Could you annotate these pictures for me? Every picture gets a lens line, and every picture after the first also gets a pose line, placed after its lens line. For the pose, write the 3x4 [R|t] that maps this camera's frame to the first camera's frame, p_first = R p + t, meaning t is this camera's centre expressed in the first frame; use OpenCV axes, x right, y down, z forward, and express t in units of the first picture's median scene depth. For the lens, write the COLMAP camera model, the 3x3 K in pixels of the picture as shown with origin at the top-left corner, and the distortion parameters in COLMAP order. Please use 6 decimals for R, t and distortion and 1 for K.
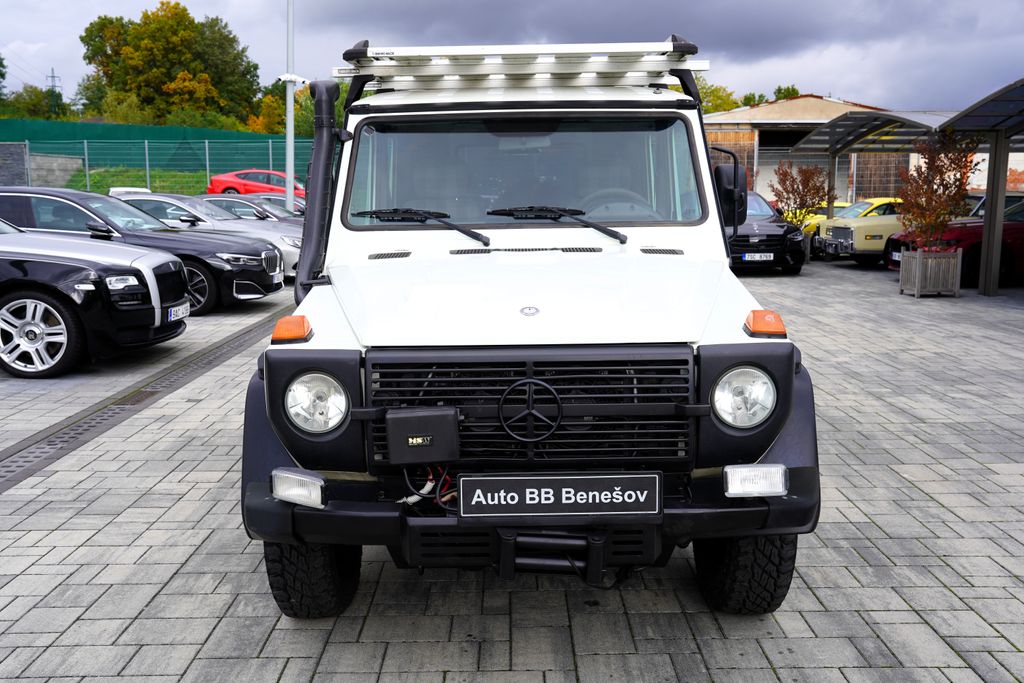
lens RADIAL K [[962.4, 0, 504.4], [0, 962.4, 341.3], [0, 0, 1]] dist [-0.039928, 0.142096]
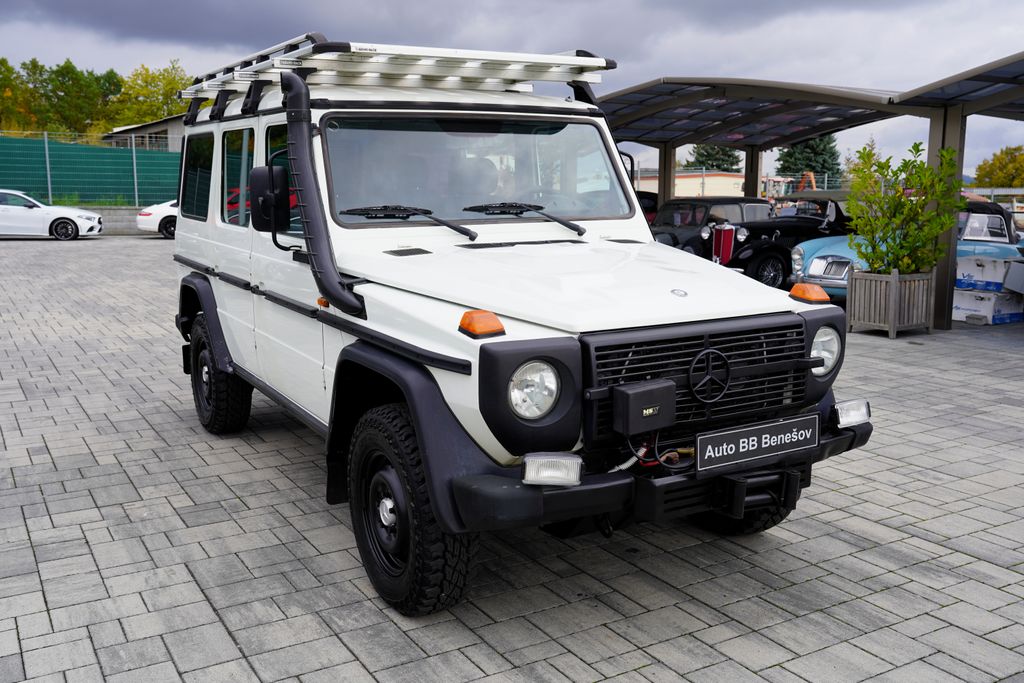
lens RADIAL K [[970.7, 0, 505.9], [0, 970.7, 337.0], [0, 0, 1]] dist [-0.046396, 0.162466]
pose [[0.863514, -0.073148, 0.498992, -0.588951], [0.073749, 0.997104, 0.018543, -0.012242], [-0.498904, 0.020788, 0.866408, 0.073525]]
